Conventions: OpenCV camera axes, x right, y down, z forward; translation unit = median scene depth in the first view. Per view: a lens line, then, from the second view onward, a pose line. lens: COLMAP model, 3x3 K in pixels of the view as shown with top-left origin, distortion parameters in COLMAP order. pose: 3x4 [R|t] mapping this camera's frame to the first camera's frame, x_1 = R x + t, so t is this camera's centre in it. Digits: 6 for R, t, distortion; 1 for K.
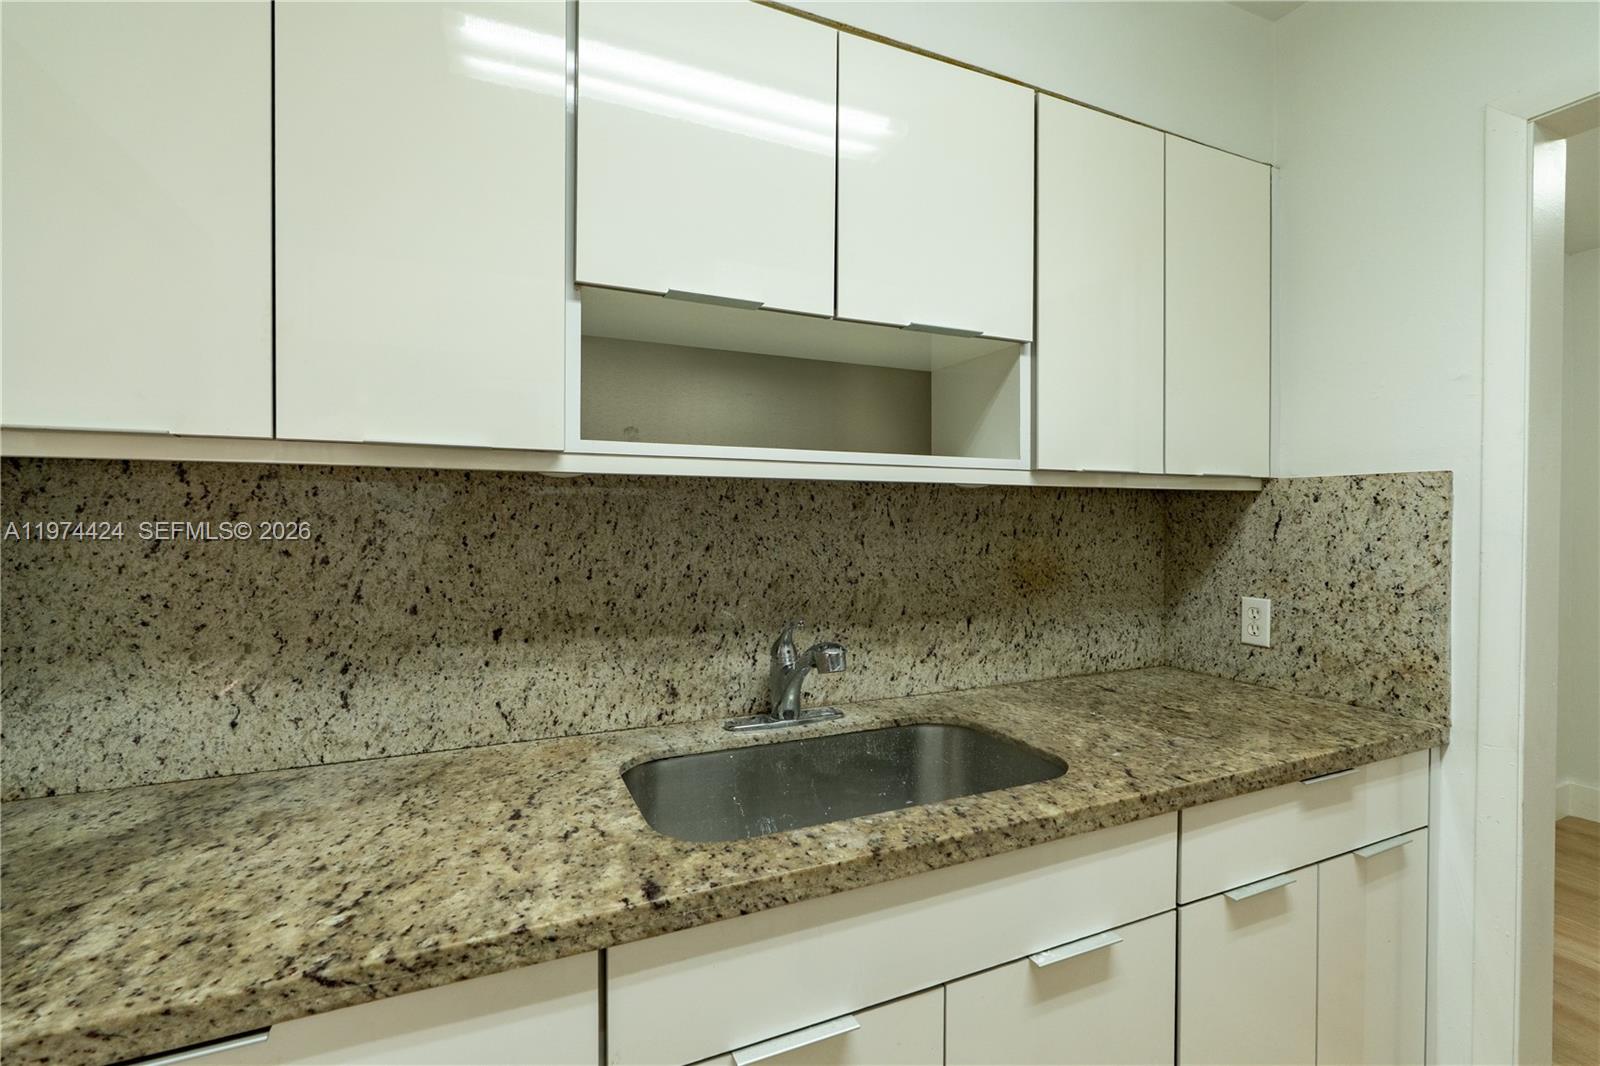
lens RADIAL K [[718.2, 0, 800.8], [0, 718.2, 526.2], [0, 0, 1]] dist [-0.014697, 0.004679]
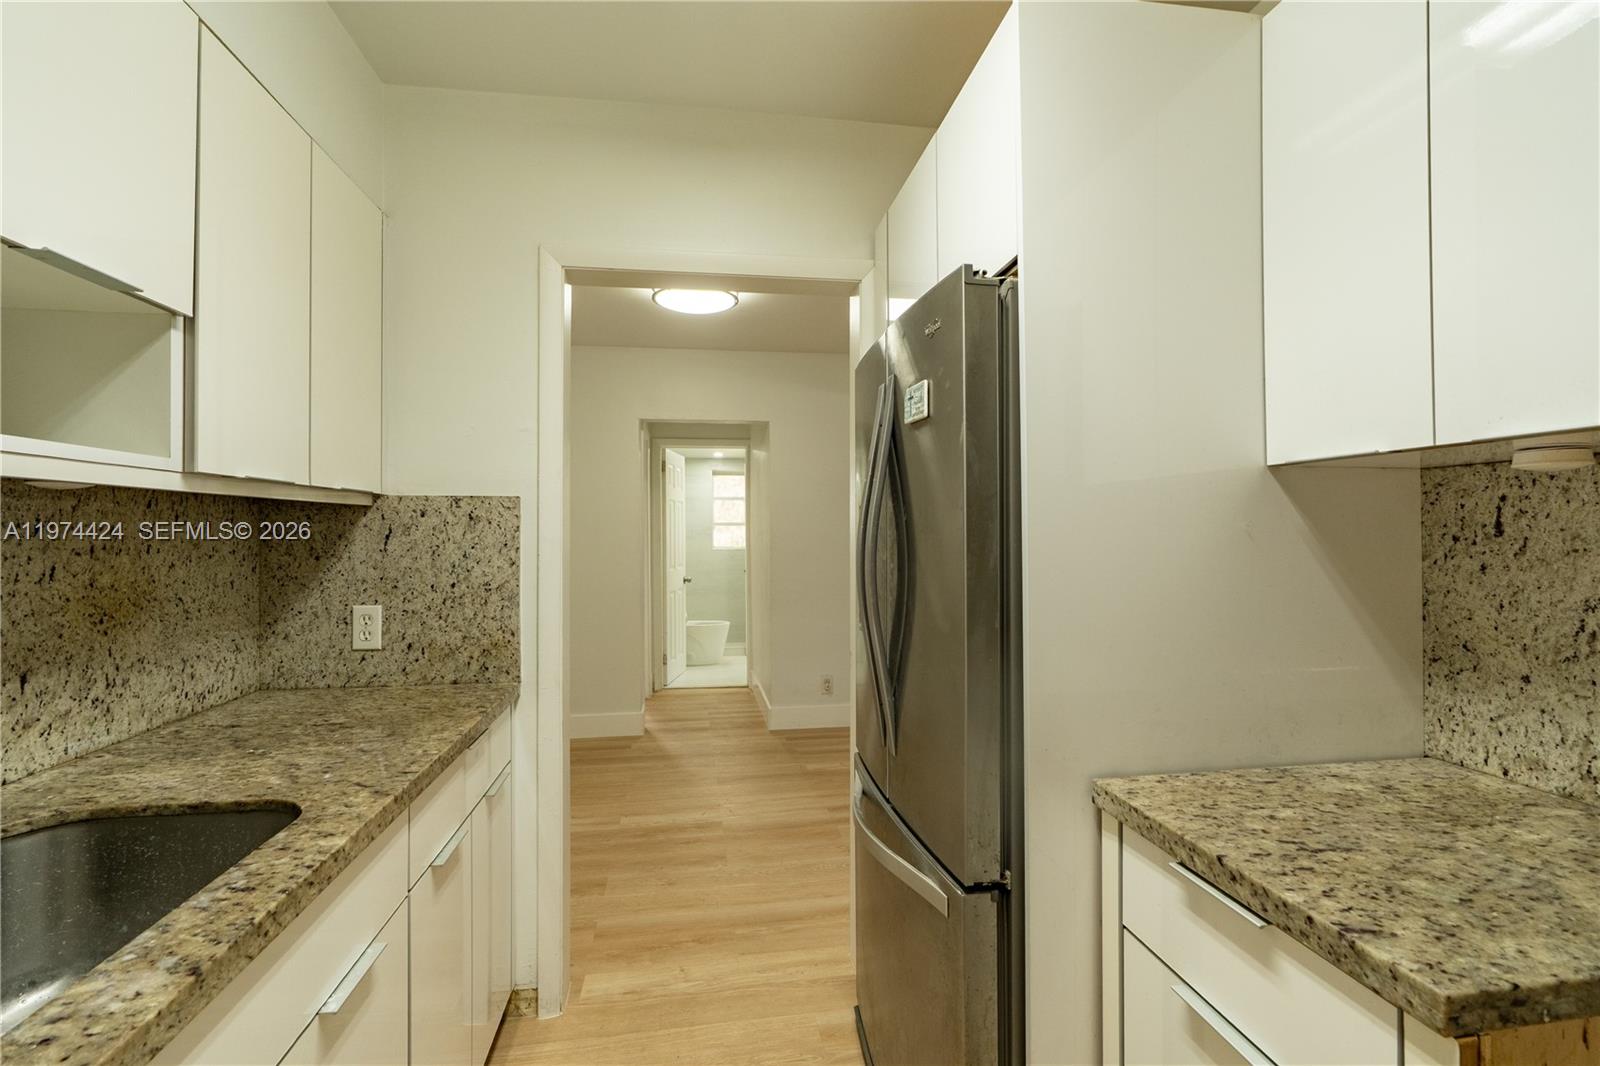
lens RADIAL K [[718.2, 0, 800.8], [0, 718.2, 526.2], [0, 0, 1]] dist [-0.014697, 0.004679]
pose [[0.260708, 0.006020, 0.965399, -0.257798], [0.011159, 0.999895, -0.009248, -0.001303], [-0.965353, 0.013184, 0.260613, 0.103294]]
